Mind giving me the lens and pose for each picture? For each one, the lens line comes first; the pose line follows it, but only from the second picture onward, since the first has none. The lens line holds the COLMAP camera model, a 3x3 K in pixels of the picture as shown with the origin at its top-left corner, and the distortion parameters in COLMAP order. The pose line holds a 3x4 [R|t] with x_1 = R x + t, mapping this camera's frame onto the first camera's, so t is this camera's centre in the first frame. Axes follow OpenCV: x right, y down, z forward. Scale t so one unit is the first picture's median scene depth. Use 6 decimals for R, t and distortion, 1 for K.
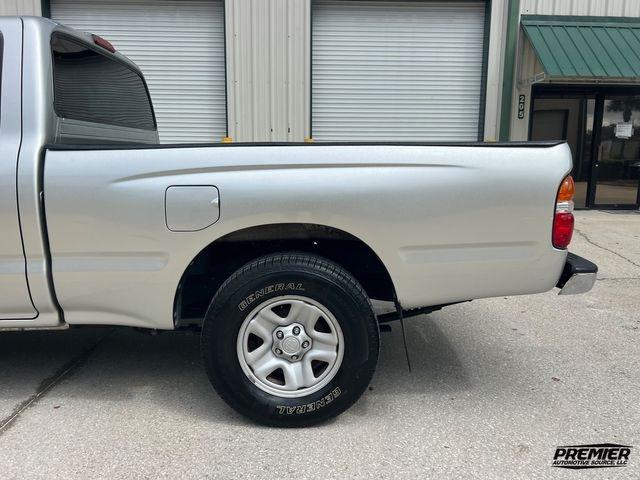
lens RADIAL K [[494.4, 0, 334.0], [0, 494.4, 238.2], [0, 0, 1]] dist [0.043192, -0.045001]
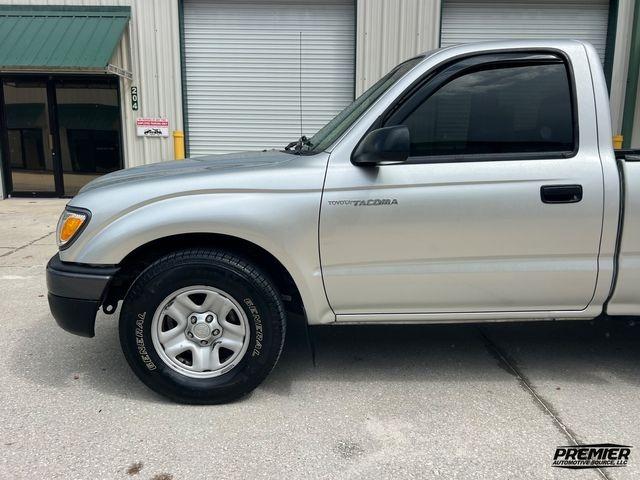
lens RADIAL K [[494.4, 0, 320.1], [0, 494.4, 244.7], [0, 0, 1]] dist [0.043192, -0.045001]
pose [[0.999989, -0.003756, 0.002774, -0.292648], [0.003665, 0.999477, 0.032121, -0.009198], [-0.002894, -0.032110, 0.999480, -0.029342]]
